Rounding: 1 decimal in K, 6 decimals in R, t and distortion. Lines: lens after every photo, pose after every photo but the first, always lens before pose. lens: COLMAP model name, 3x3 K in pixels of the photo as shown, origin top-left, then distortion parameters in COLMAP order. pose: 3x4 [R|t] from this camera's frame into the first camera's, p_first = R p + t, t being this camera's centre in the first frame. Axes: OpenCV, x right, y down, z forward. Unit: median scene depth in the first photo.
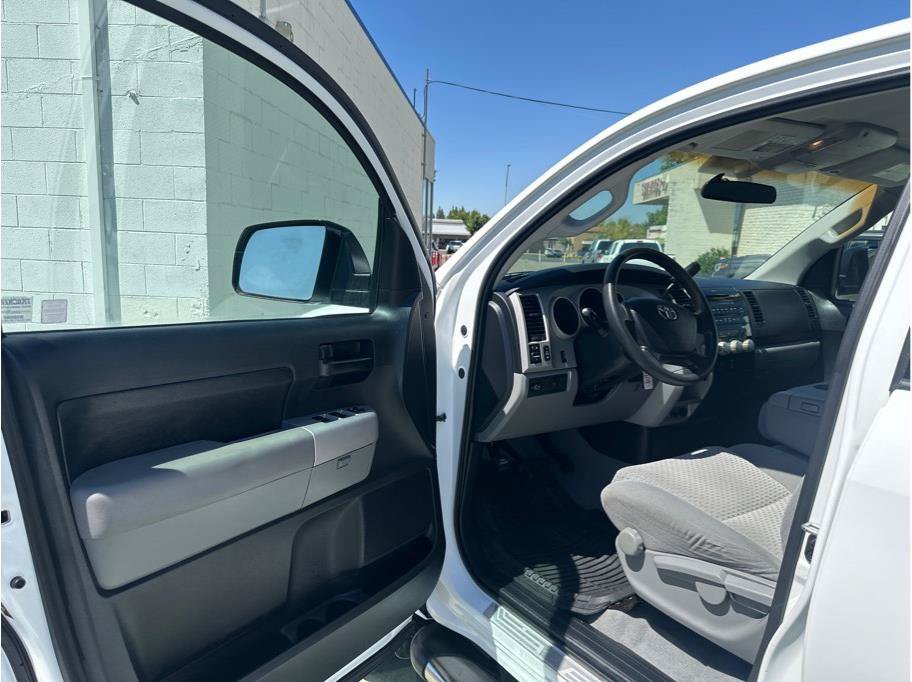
lens RADIAL K [[638.2, 0, 457.9], [0, 638.2, 344.5], [0, 0, 1]] dist [0.045651, -0.069704]
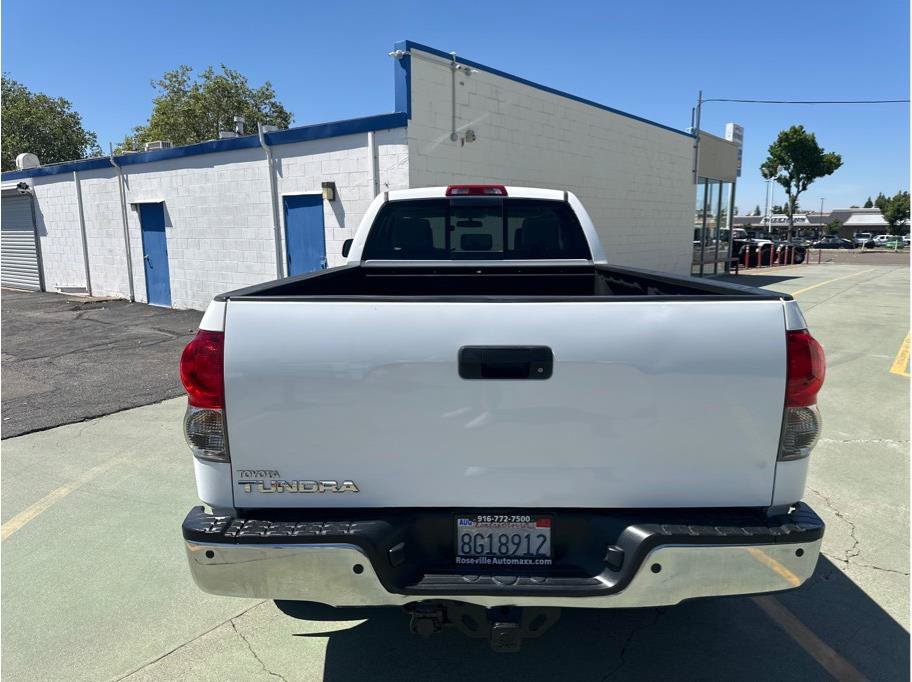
lens RADIAL K [[633.3, 0, 459.5], [0, 633.3, 346.1], [0, 0, 1]] dist [0.062415, -0.072764]
pose [[0.821972, 0.055899, -0.566777, 0.188081], [-0.055204, 0.998306, 0.018398, 0.026347], [0.566845, 0.016165, 0.823666, -0.134648]]
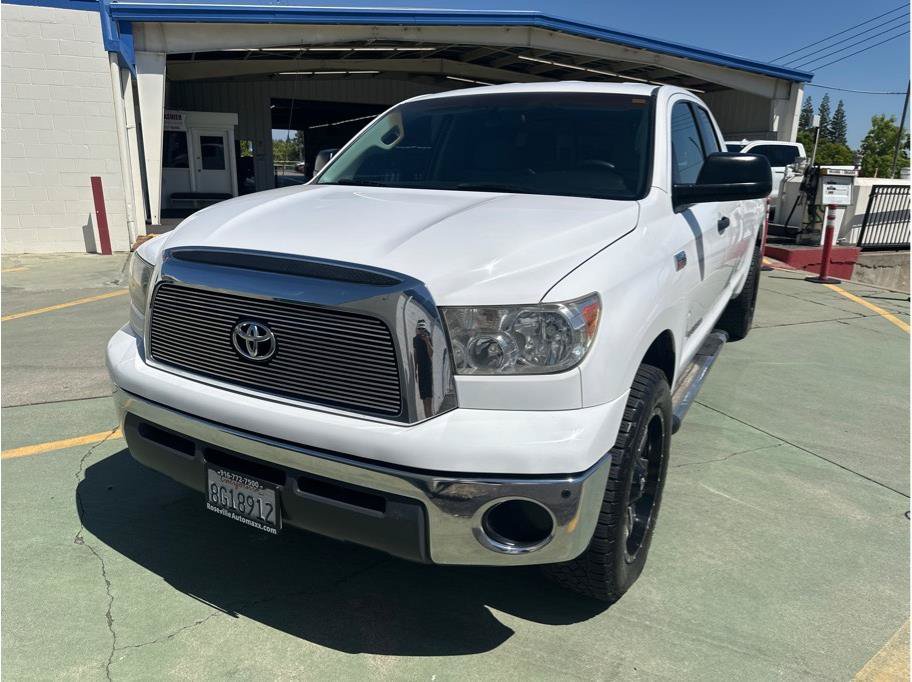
lens RADIAL K [[646.5, 0, 451.6], [0, 646.5, 340.4], [0, 0, 1]] dist [-0.000297, -0.005979]
pose [[-0.438806, -0.289899, 0.850534, -0.090059], [0.109404, 0.922252, 0.370787, -0.029814], [-0.891897, 0.255755, -0.372973, 0.160492]]
